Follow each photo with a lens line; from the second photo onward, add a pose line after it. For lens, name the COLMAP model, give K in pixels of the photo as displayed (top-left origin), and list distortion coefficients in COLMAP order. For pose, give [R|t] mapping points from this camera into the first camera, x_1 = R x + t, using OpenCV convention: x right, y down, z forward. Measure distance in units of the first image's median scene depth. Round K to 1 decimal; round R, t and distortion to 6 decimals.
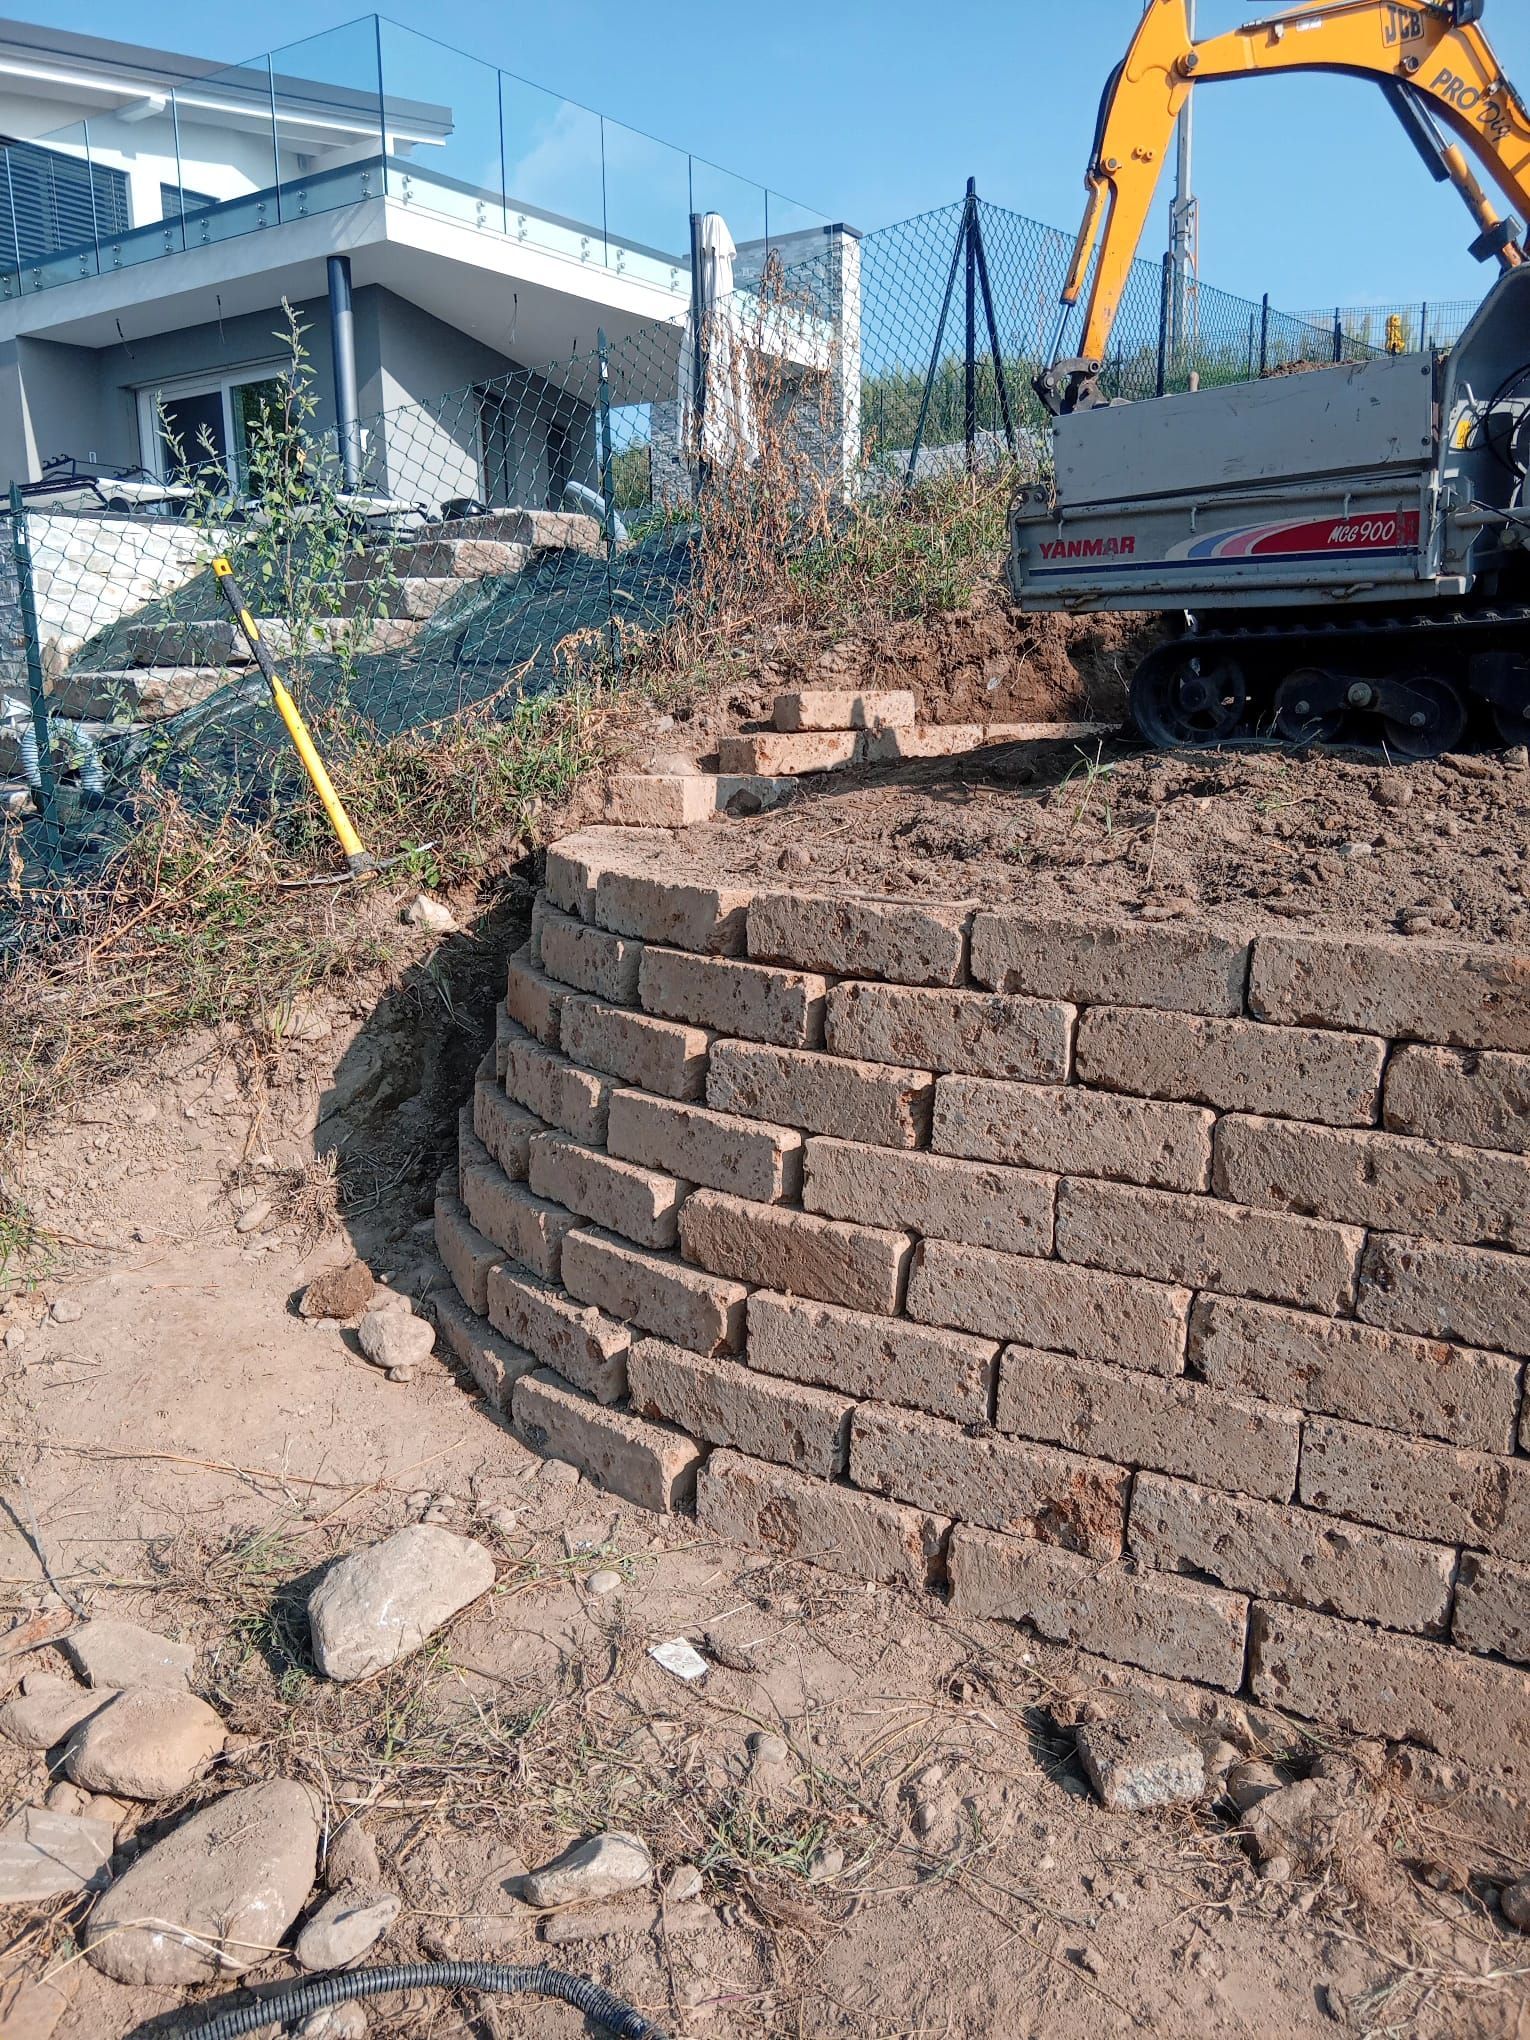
lens RADIAL K [[1528.7, 0, 765.0], [0, 1528.7, 1020.0], [0, 0, 1]] dist [0.111024, -0.211523]
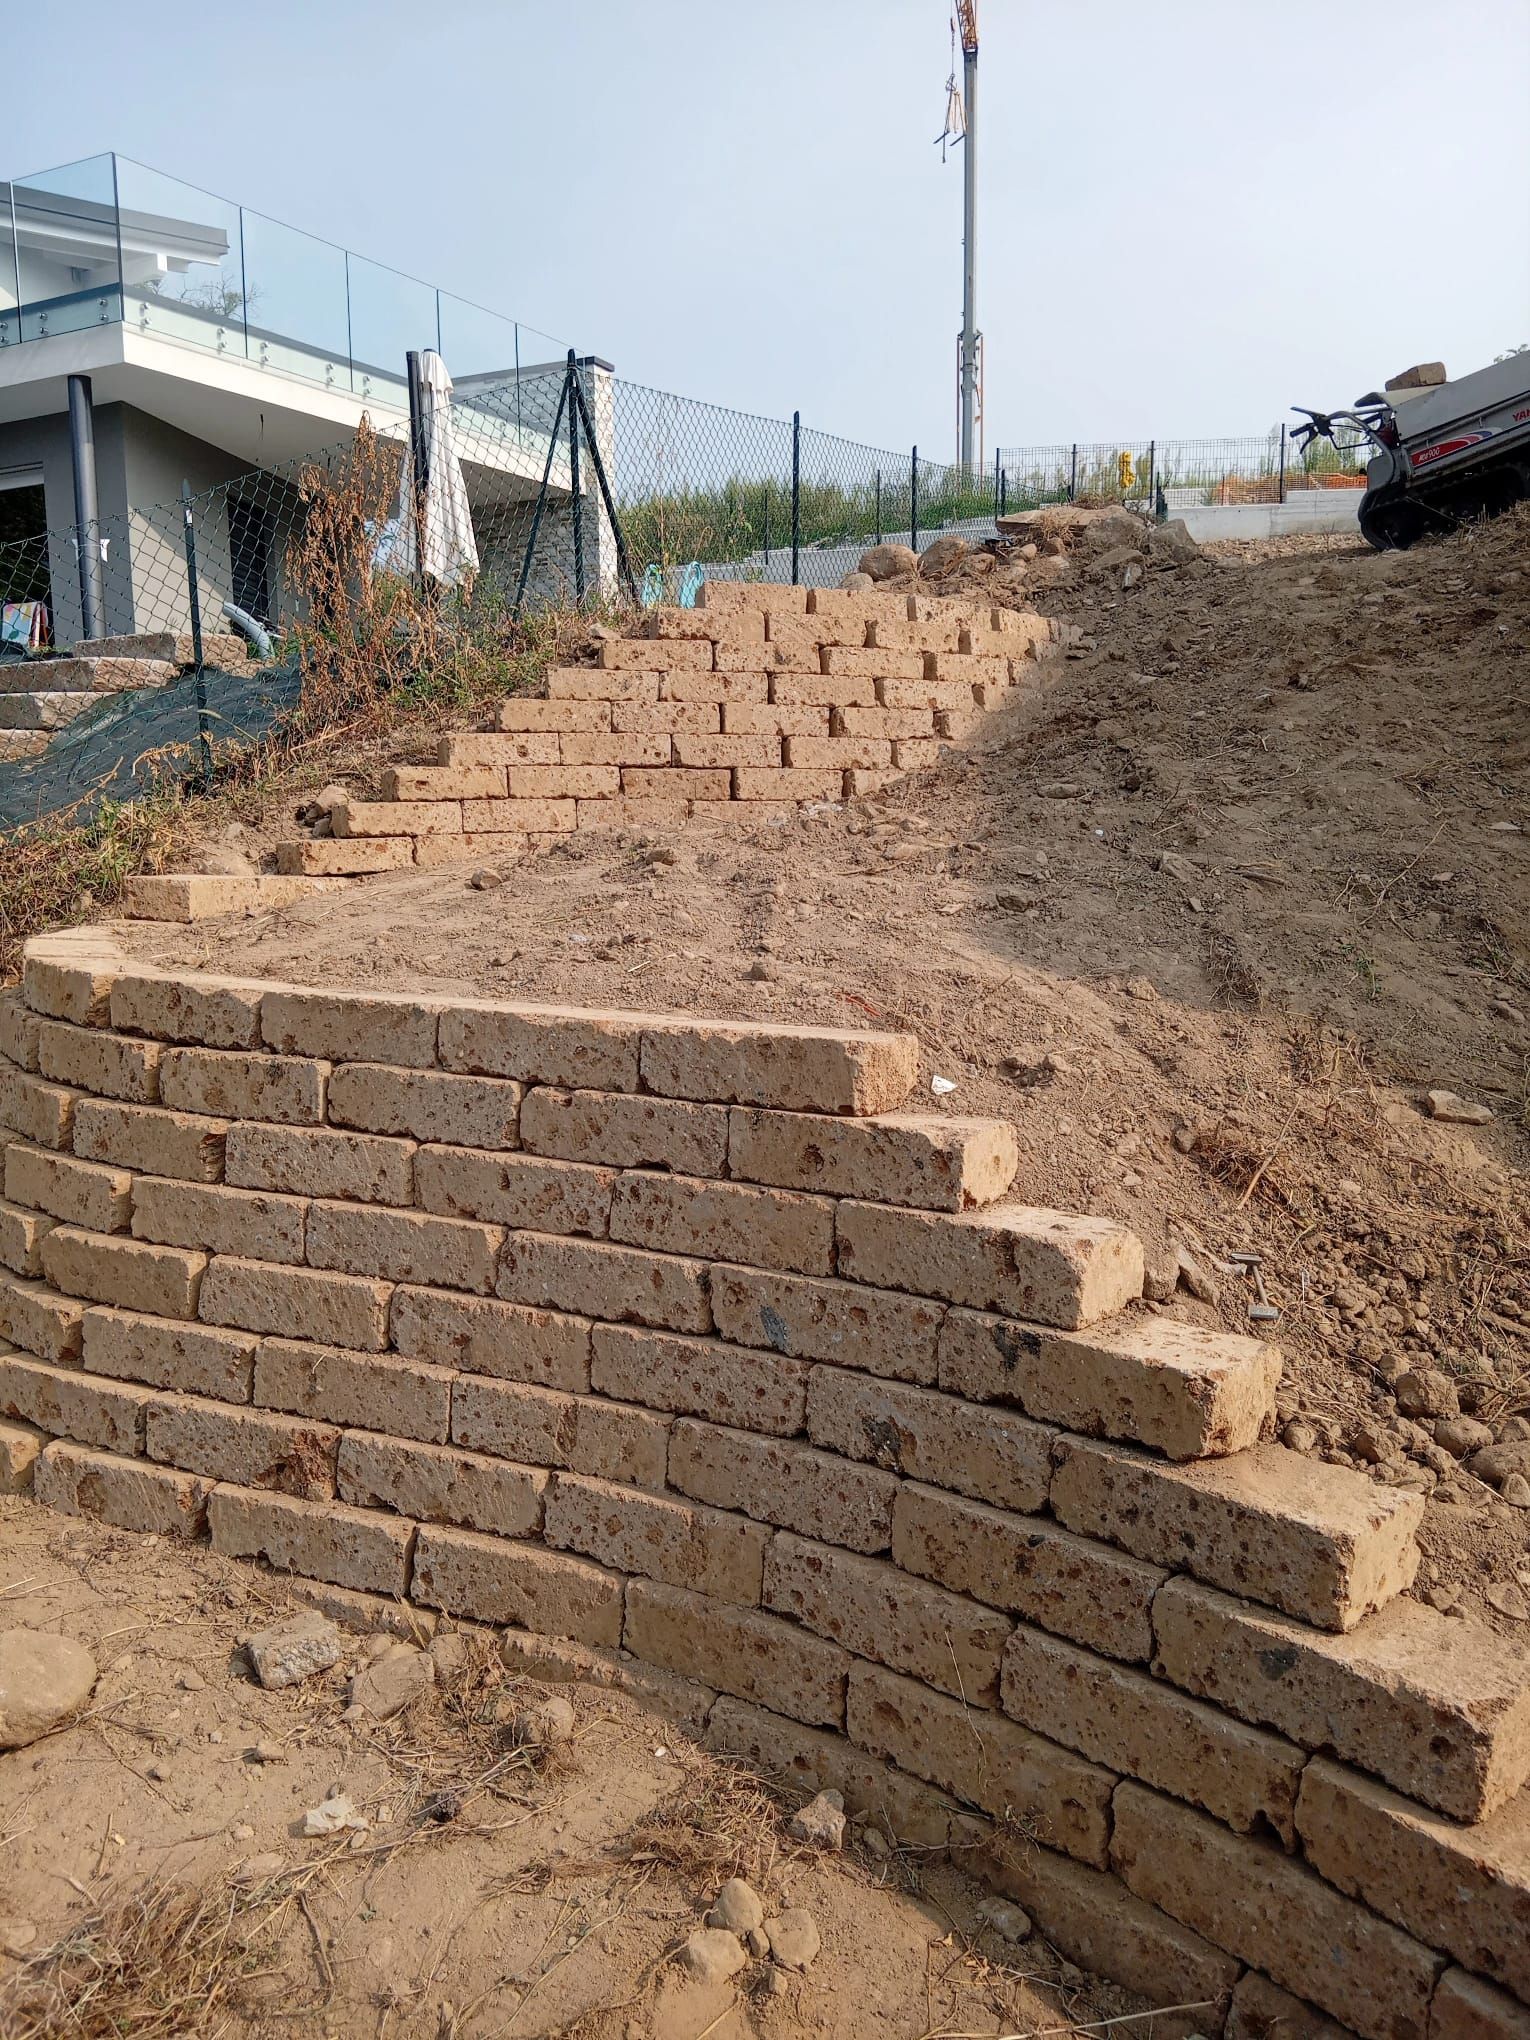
lens RADIAL K [[1528.7, 0, 765.0], [0, 1528.7, 1020.0], [0, 0, 1]] dist [0.111024, -0.211523]
pose [[0.994459, -0.008174, 0.104809, 0.401771], [0.014571, 0.998067, -0.060415, 0.035099], [-0.104112, 0.061607, 0.992656, -0.277776]]
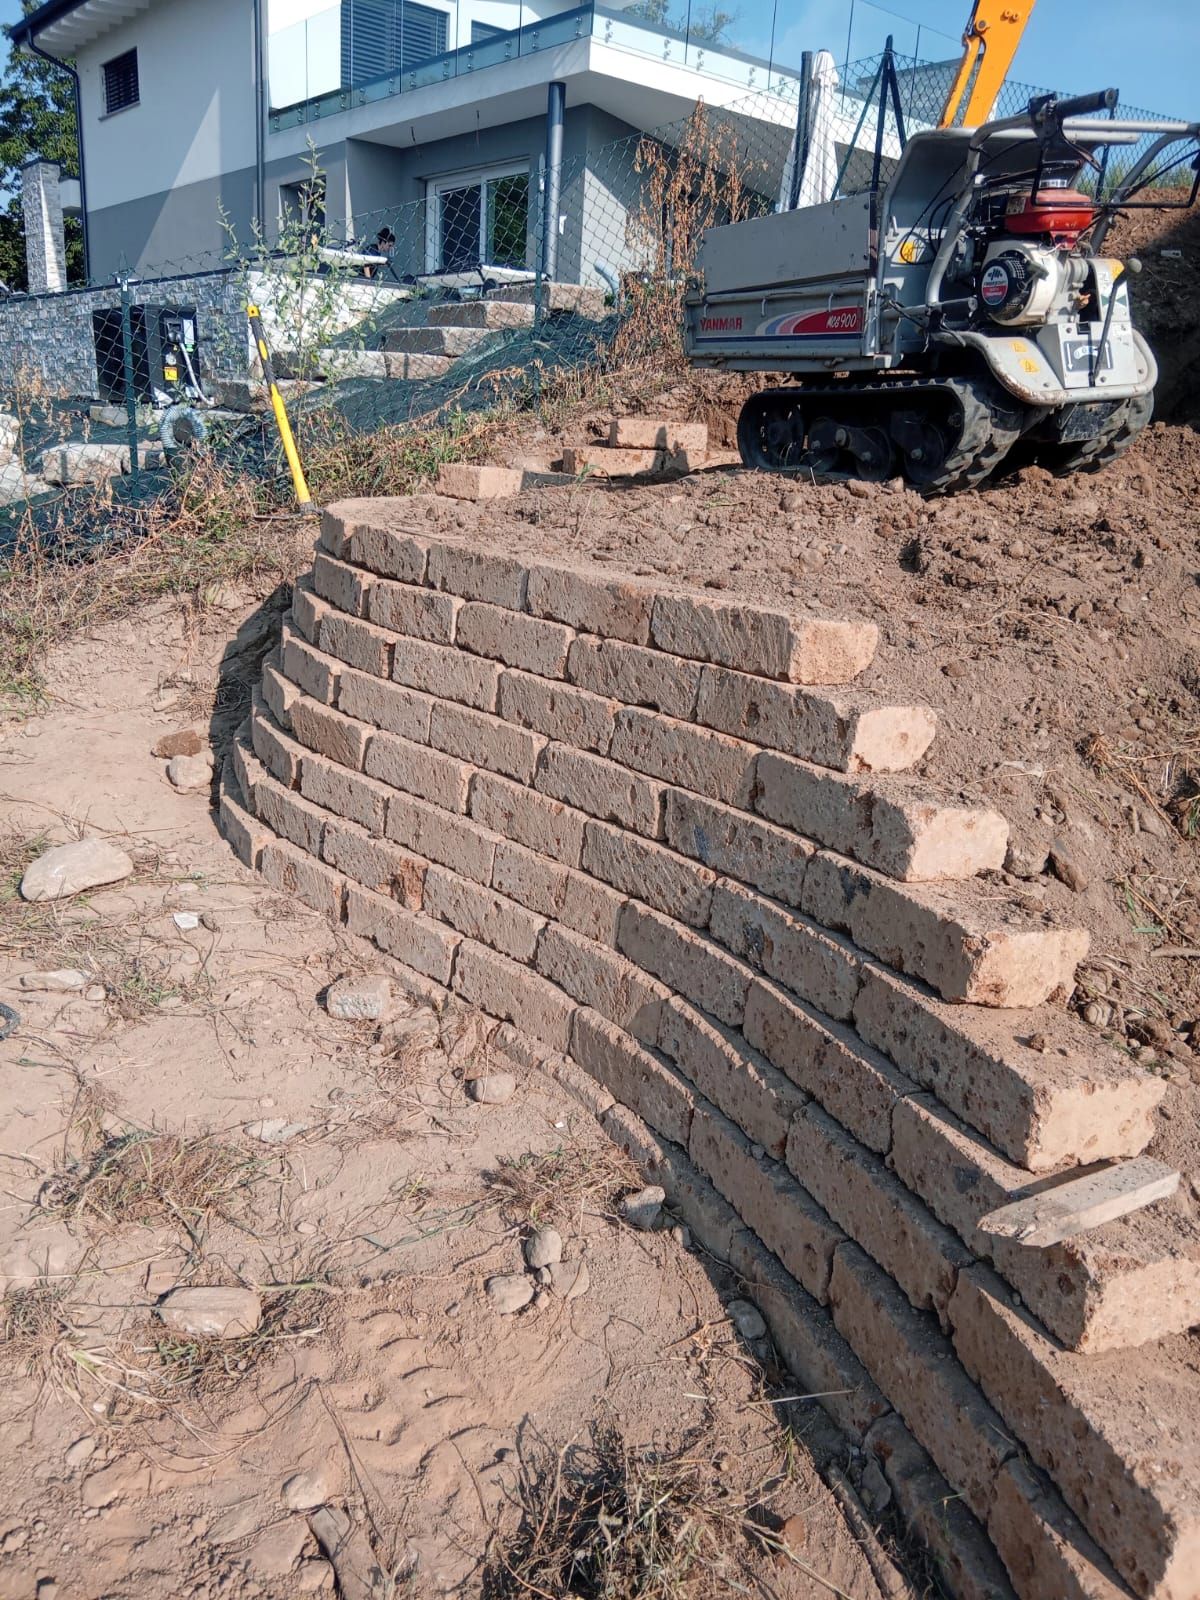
lens RADIAL K [[1199.0, 0, 600.0], [0, 1199.0, 800.0], [0, 0, 1]] dist [0.111024, -0.211523]
pose [[0.956522, 0.146862, -0.251987, 0.671906], [-0.125057, 0.987041, 0.100557, 0.052602], [0.263489, -0.064672, 0.962492, -0.232611]]
